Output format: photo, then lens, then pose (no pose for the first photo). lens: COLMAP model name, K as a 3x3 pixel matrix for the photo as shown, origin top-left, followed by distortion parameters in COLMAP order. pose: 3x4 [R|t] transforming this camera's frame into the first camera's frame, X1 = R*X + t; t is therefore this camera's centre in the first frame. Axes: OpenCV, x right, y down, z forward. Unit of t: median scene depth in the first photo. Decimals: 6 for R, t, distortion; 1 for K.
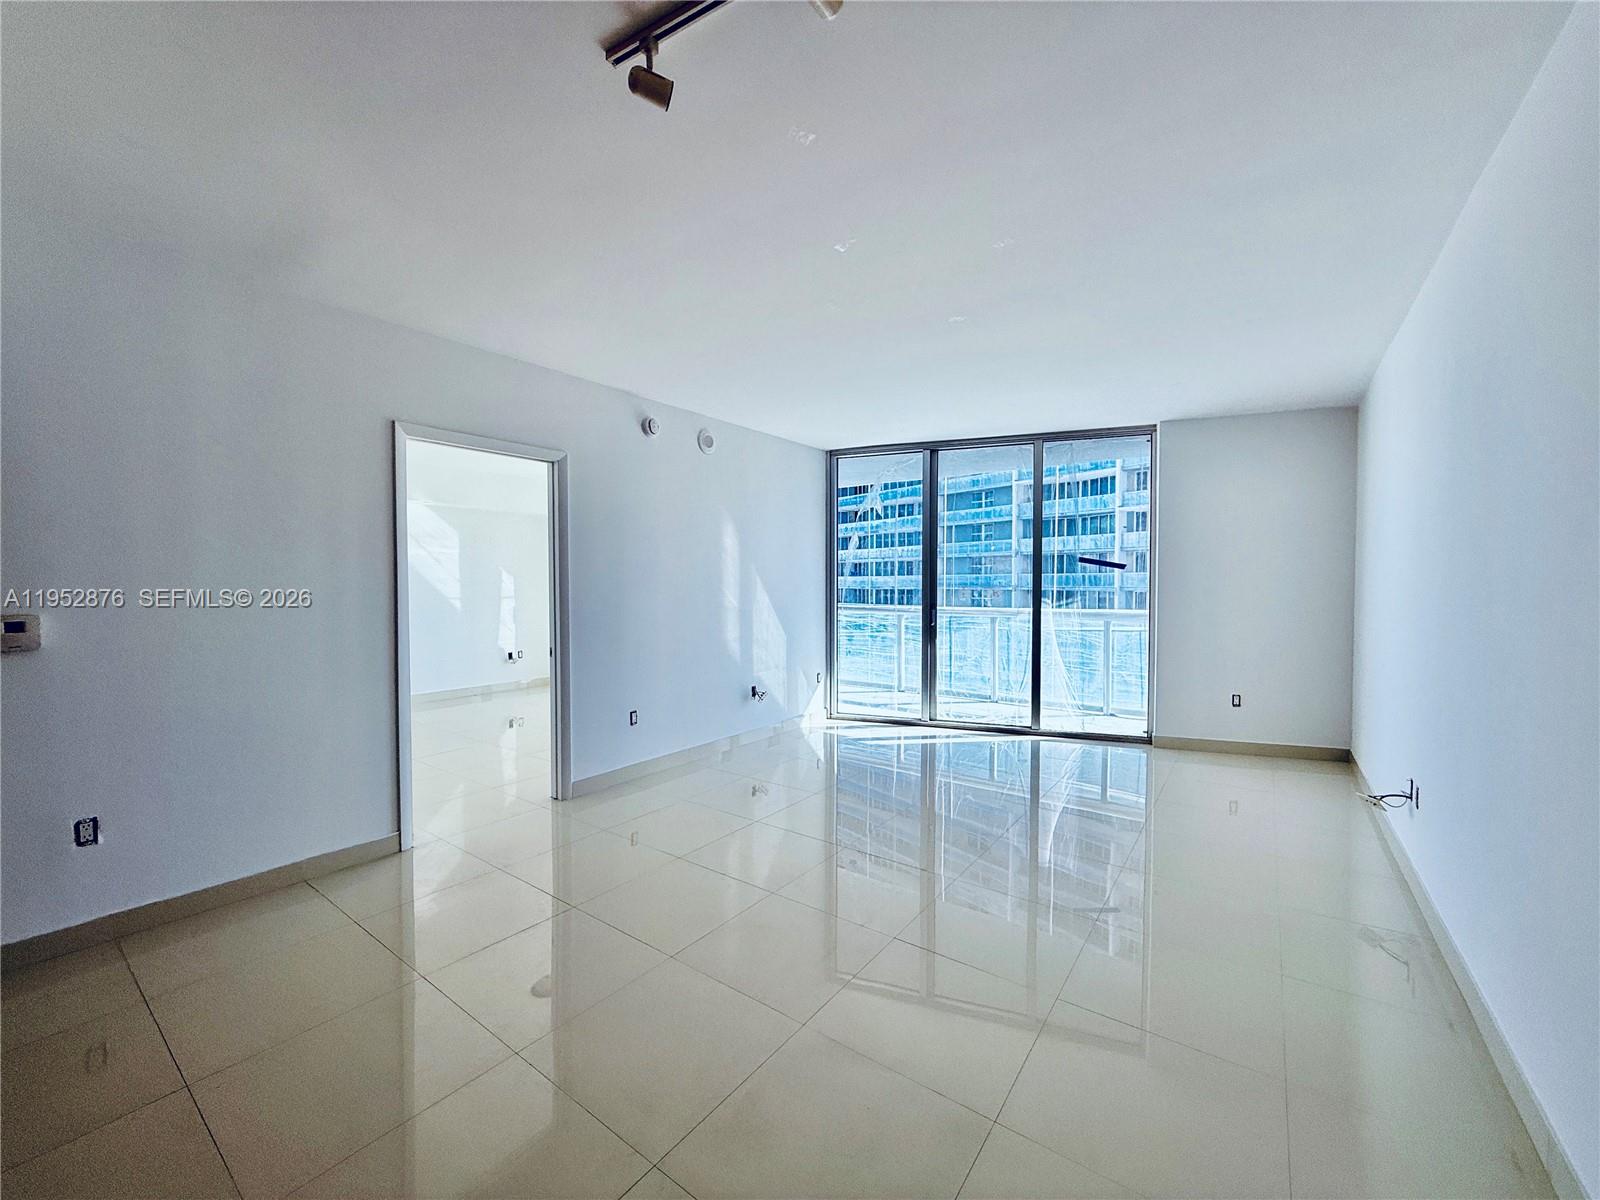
lens RADIAL K [[636.6, 0, 800.0], [0, 636.6, 600.0], [0, 0, 1]] dist [-0.000802, -0.000008]
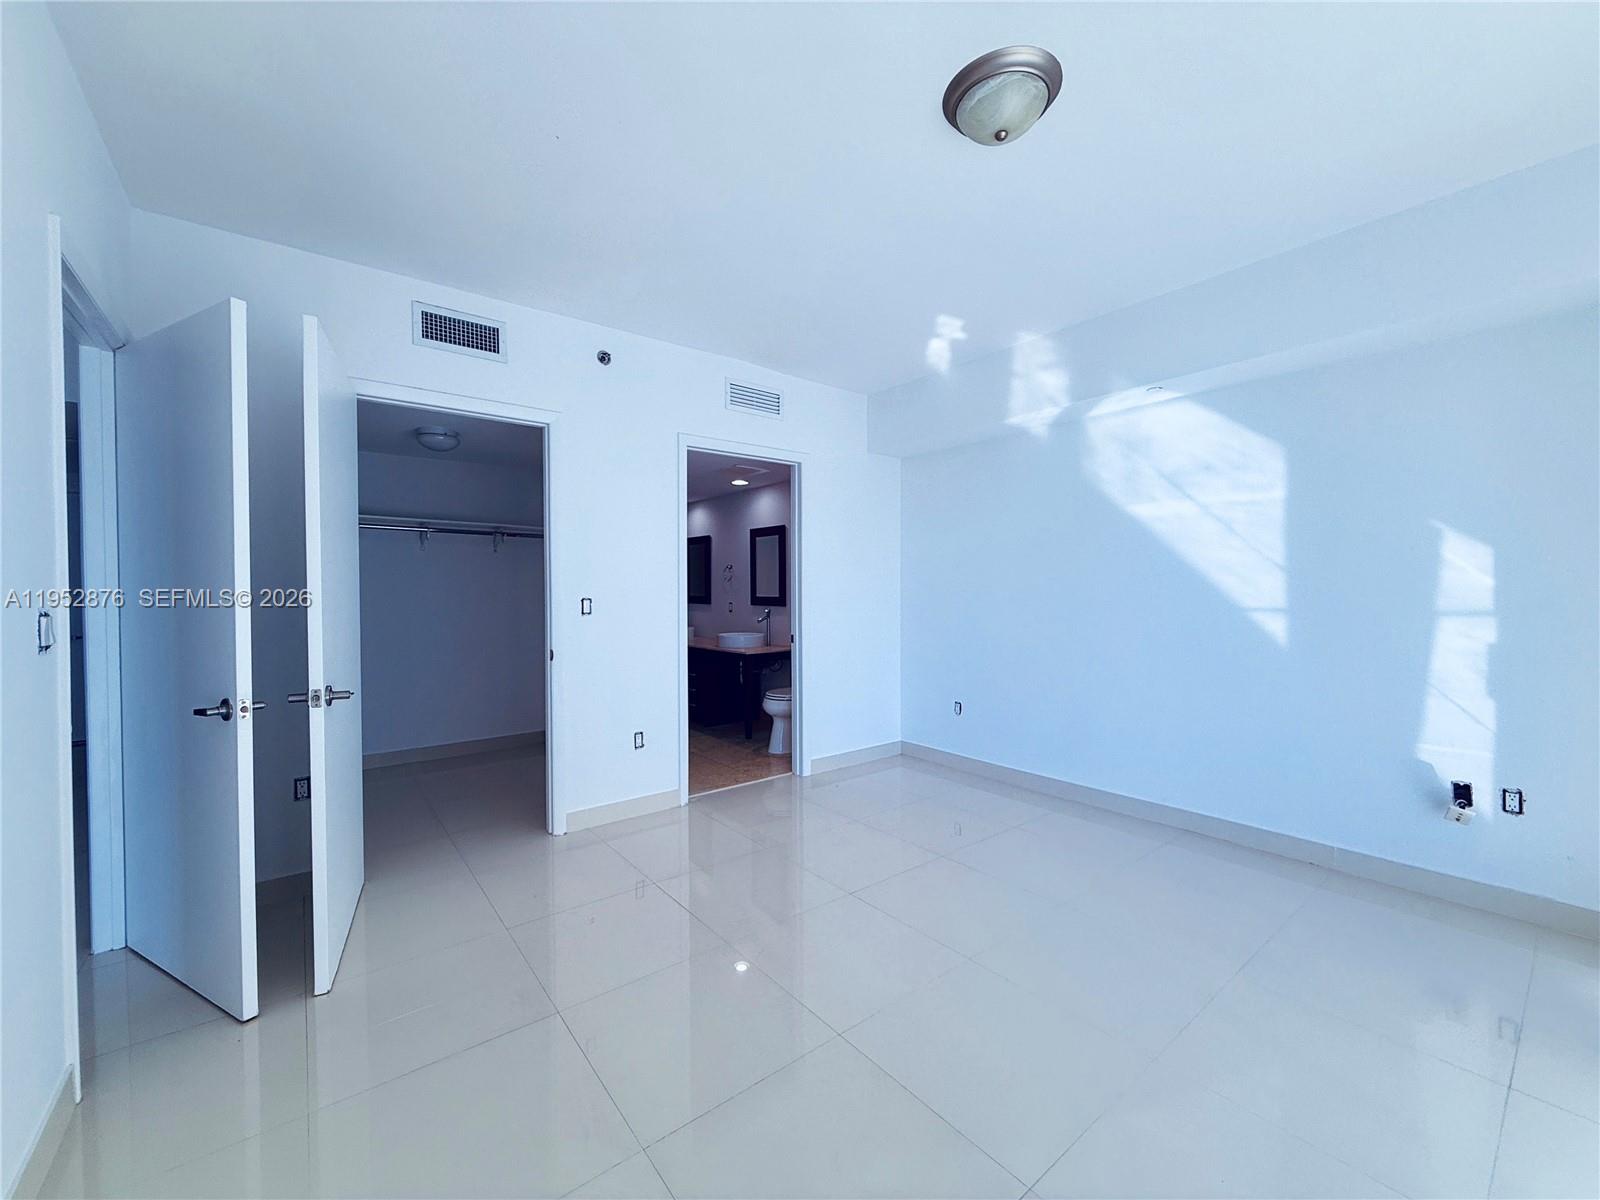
lens RADIAL K [[636.6, 0, 800.0], [0, 636.6, 600.0], [0, 0, 1]] dist [-0.000802, -0.000008]
pose [[-0.254606, 0.020663, -0.966824, -0.061903], [-0.011624, 0.999634, 0.024425, -0.014332], [0.966975, 0.017457, -0.254272, 0.762989]]
